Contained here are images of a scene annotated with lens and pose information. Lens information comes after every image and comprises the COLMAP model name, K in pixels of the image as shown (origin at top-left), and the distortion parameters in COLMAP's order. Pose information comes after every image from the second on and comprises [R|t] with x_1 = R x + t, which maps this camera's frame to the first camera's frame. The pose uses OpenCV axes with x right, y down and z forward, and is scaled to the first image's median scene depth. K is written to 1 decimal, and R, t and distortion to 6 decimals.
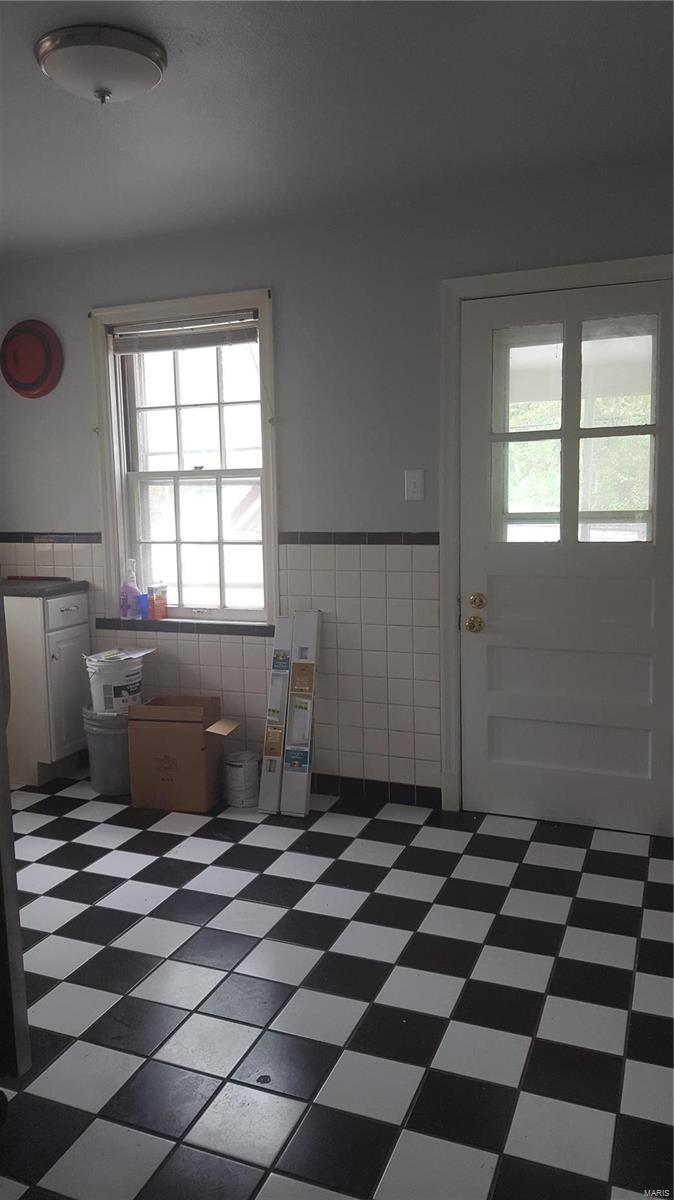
lens RADIAL K [[895.6, 0, 340.9], [0, 895.6, 594.0], [0, 0, 1]] dist [0.033457, -0.001980]
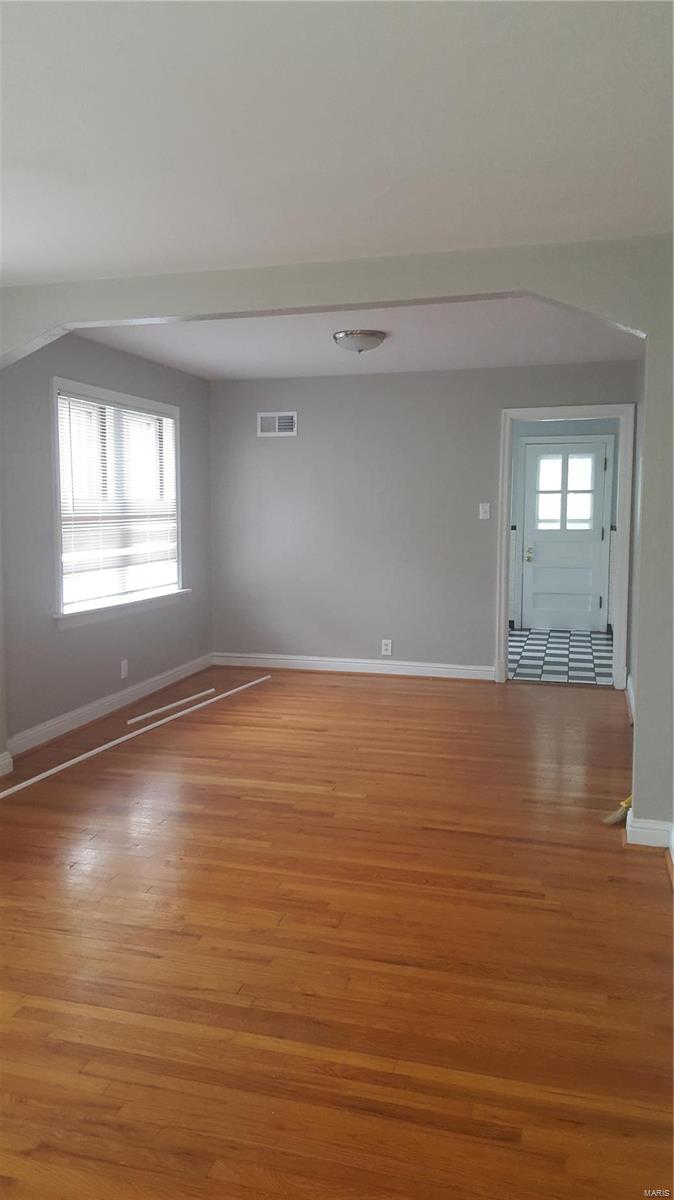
lens RADIAL K [[895.6, 0, 332.9], [0, 895.6, 602.0], [0, 0, 1]] dist [0.033457, -0.001980]
pose [[0.993471, 0.005038, 0.113974, -0.789240], [-0.004036, 0.999951, -0.009013, 0.199727], [-0.114014, 0.008494, 0.993443, -1.734769]]
